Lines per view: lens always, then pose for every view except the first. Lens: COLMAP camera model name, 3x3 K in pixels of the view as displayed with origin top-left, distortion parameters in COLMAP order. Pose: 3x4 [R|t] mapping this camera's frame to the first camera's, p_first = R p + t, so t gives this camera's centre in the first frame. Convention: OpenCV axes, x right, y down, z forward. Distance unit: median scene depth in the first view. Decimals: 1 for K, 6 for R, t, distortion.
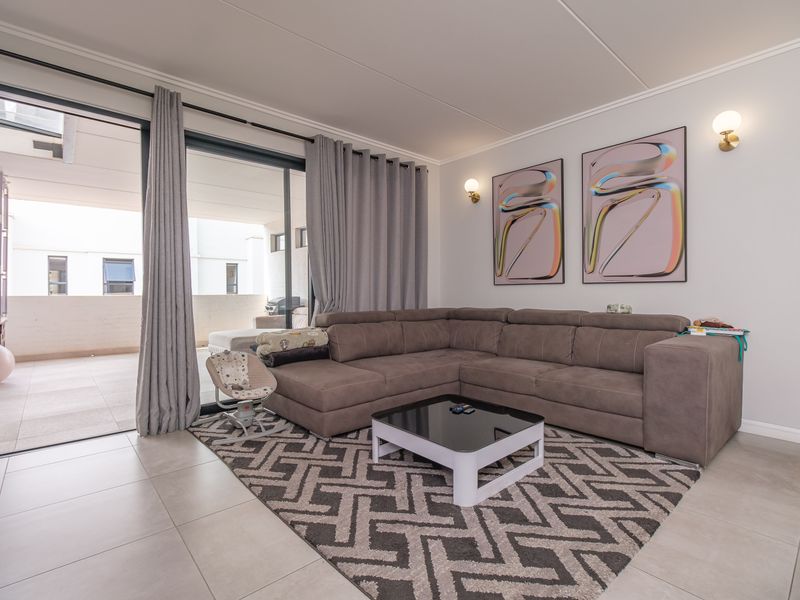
lens RADIAL K [[397.7, 0, 400.4], [0, 397.7, 293.9], [0, 0, 1]] dist [0.002382, 0.000427]
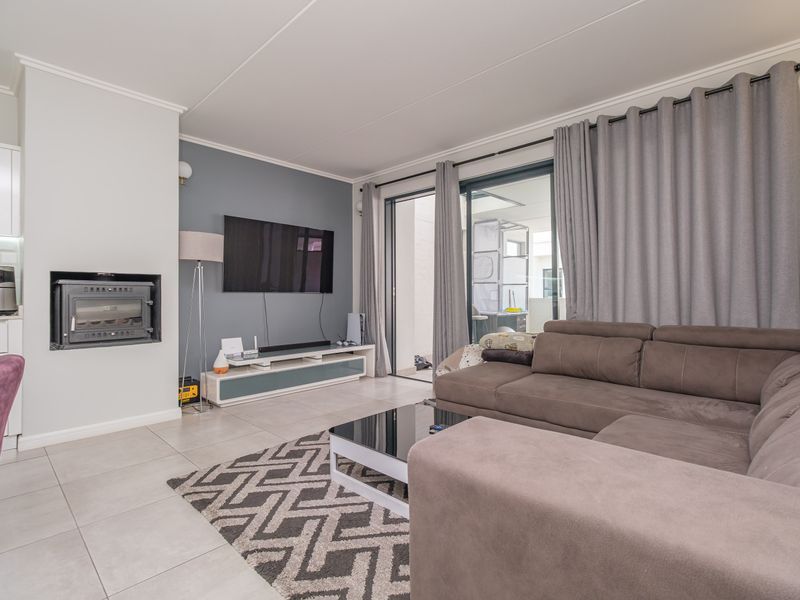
lens RADIAL K [[397.7, 0, 400.4], [0, 397.7, 293.9], [0, 0, 1]] dist [0.002382, 0.000427]
pose [[0.087423, -0.001666, -0.996170, 0.709031], [-0.003158, 0.999993, -0.001950, -0.009255], [0.996166, 0.003317, 0.087417, 0.565255]]
